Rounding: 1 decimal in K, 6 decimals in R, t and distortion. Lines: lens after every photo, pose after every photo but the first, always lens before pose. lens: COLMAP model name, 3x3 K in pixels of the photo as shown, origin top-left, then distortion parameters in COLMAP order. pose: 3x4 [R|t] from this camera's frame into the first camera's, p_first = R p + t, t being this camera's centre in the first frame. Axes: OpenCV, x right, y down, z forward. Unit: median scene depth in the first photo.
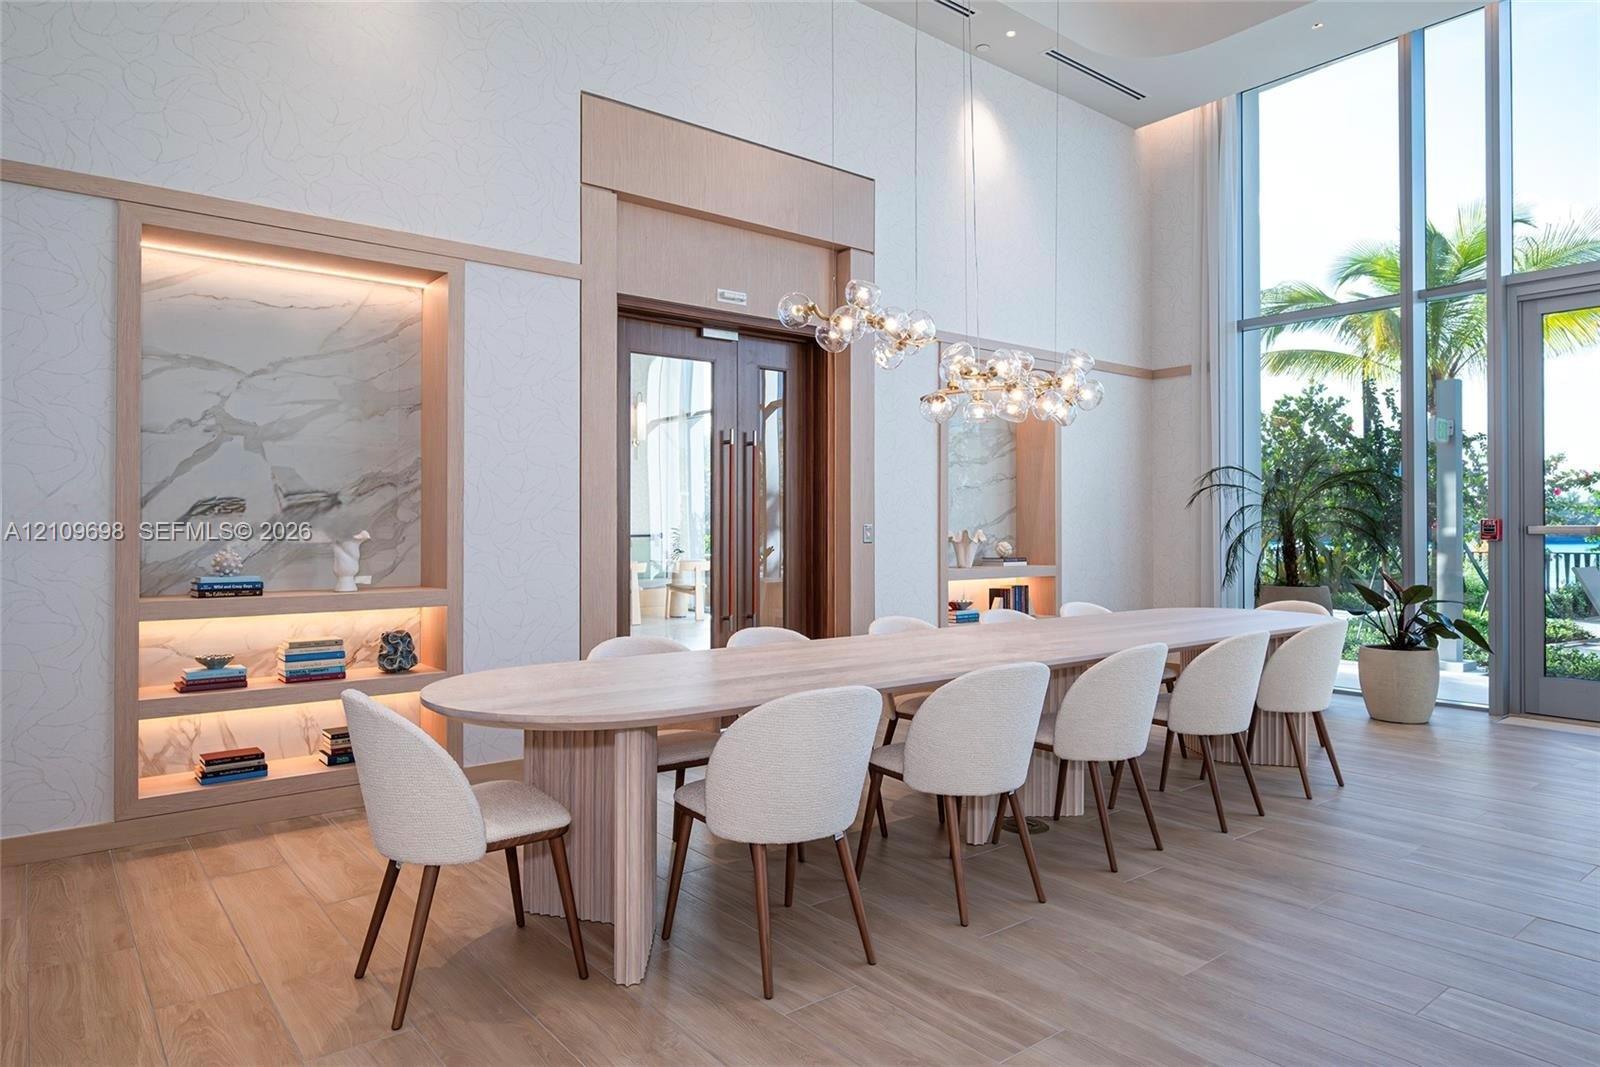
lens RADIAL K [[975.3, 0, 799.2], [0, 975.3, 515.7], [0, 0, 1]] dist [-0.001841, -0.000130]
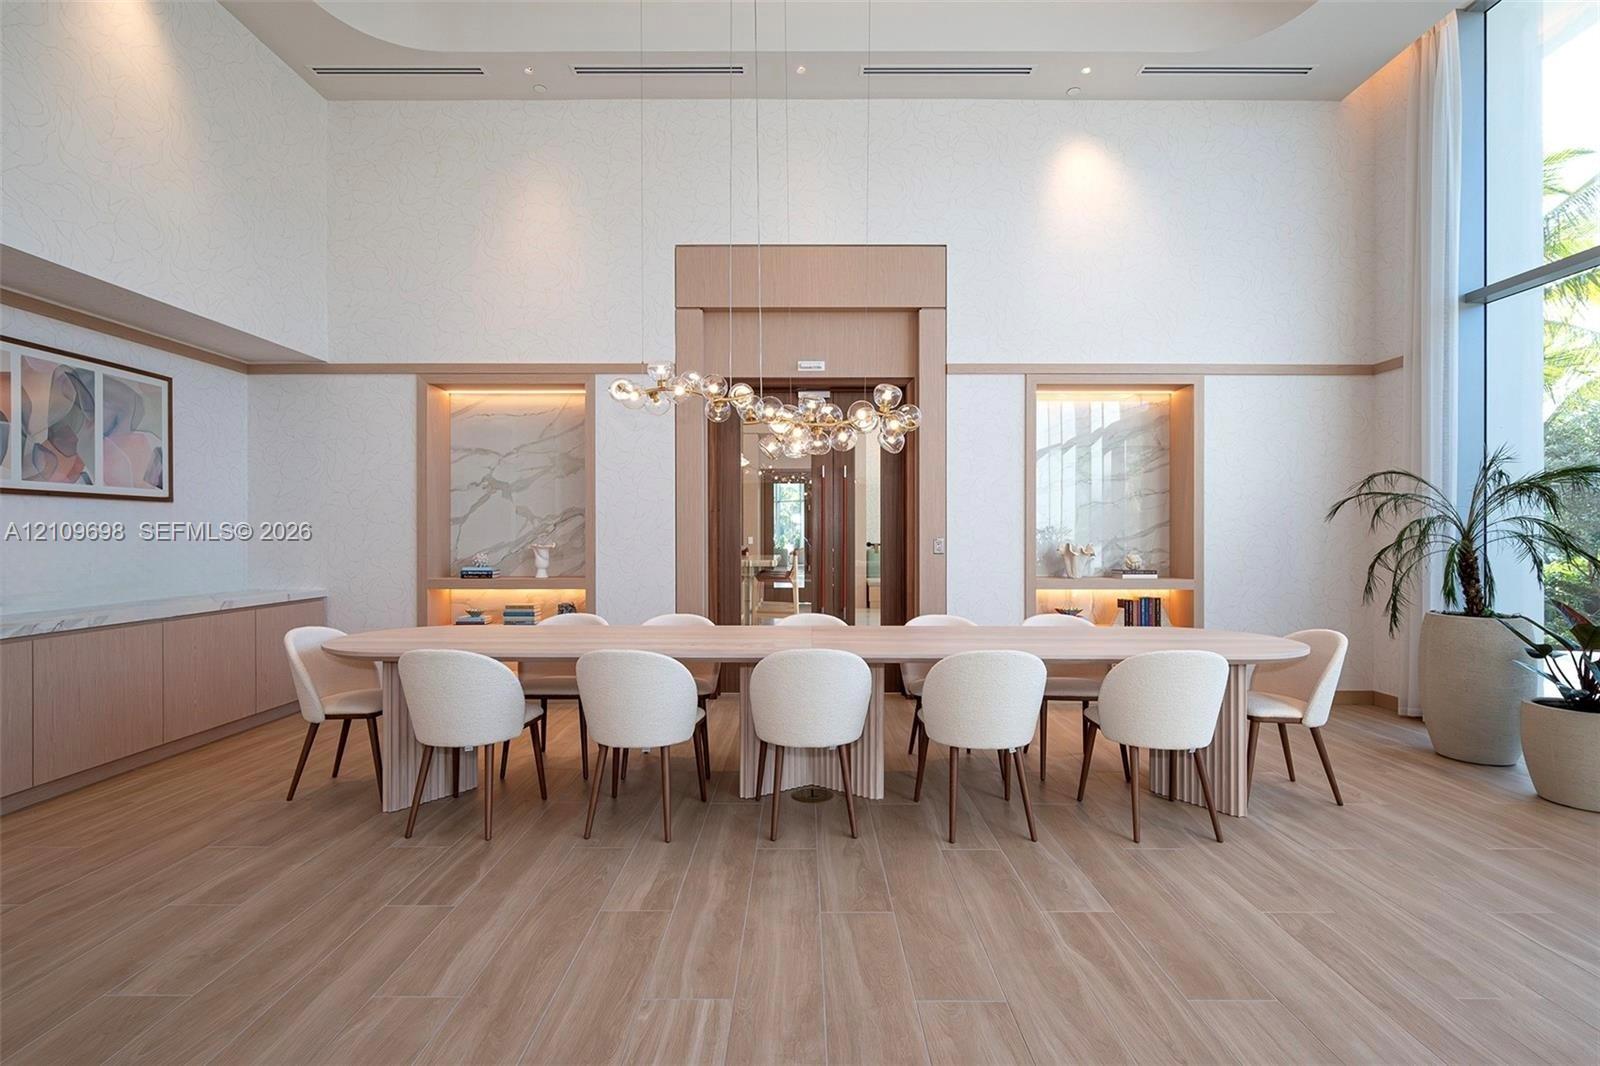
lens RADIAL K [[750.1, 0, 800.0], [0, 750.1, 533.0], [0, 0, 1]] dist [-0.000576, -0.000159]
pose [[0.780801, -0.003341, -0.624771, 0.712295], [0.007187, 0.999968, 0.003634, -0.002956], [0.624739, -0.007328, 0.780800, 0.256036]]
